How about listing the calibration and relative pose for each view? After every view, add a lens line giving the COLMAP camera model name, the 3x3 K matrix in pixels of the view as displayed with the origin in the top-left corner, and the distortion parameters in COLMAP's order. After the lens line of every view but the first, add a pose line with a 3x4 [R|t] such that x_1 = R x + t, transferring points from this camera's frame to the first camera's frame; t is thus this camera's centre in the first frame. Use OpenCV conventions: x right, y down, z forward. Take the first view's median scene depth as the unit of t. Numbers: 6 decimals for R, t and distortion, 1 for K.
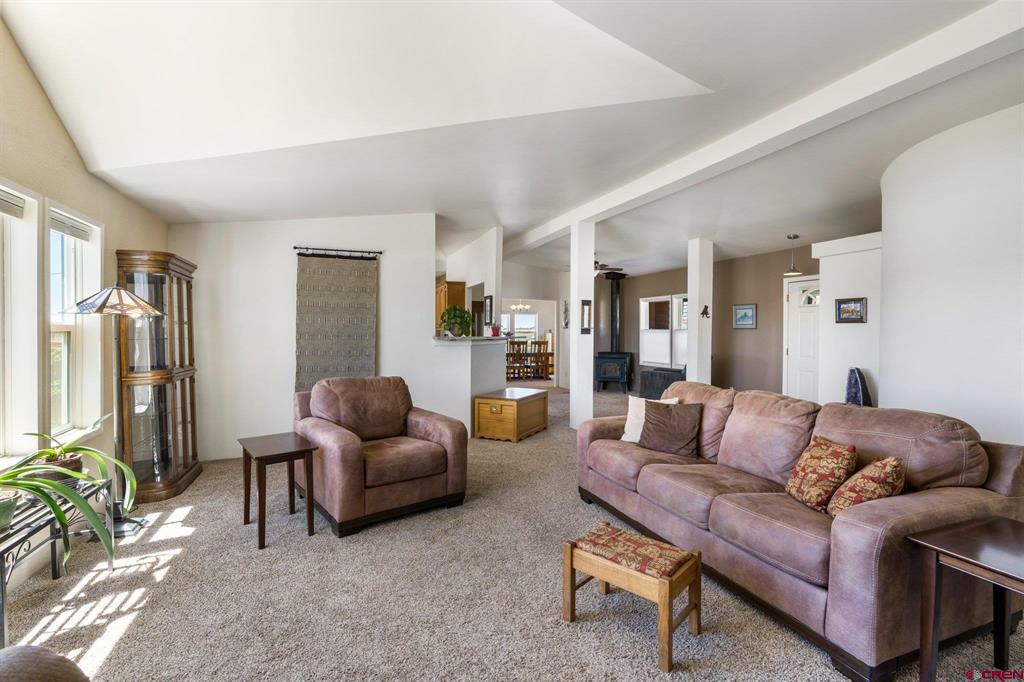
lens RADIAL K [[465.0, 0, 508.7], [0, 465.0, 339.2], [0, 0, 1]] dist [-0.005958, 0.001228]
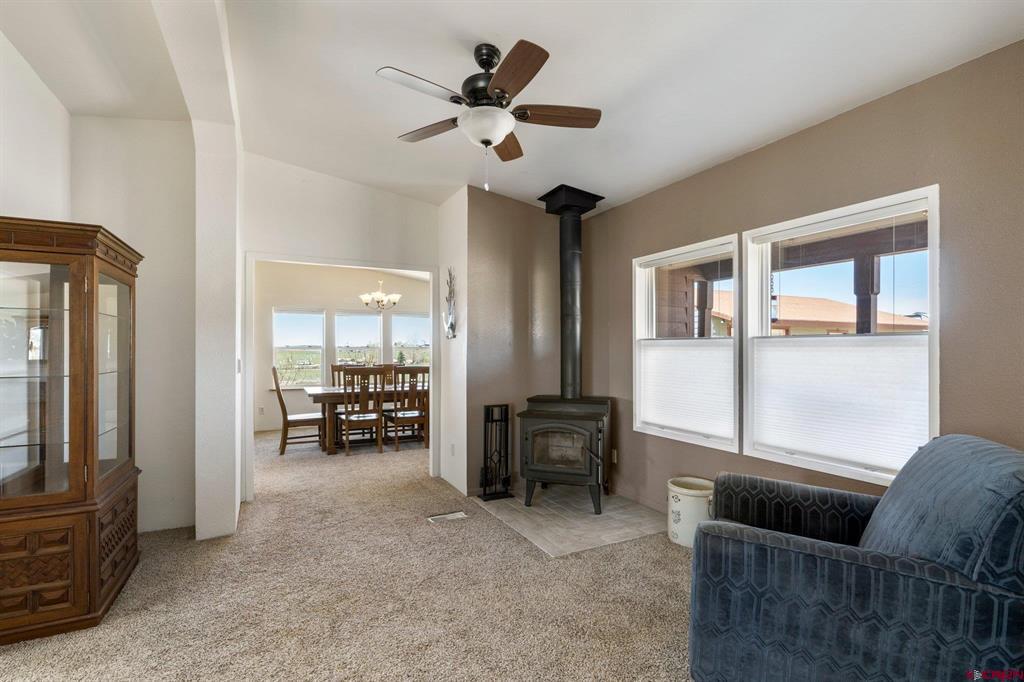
lens RADIAL K [[465.0, 0, 513.6], [0, 465.0, 348.5], [0, 0, 1]] dist [-0.005958, 0.001228]
pose [[0.993502, -0.003097, 0.113775, 0.137488], [0.005050, 0.999845, -0.016884, -0.006953], [-0.113705, 0.017349, 0.993363, 0.621299]]
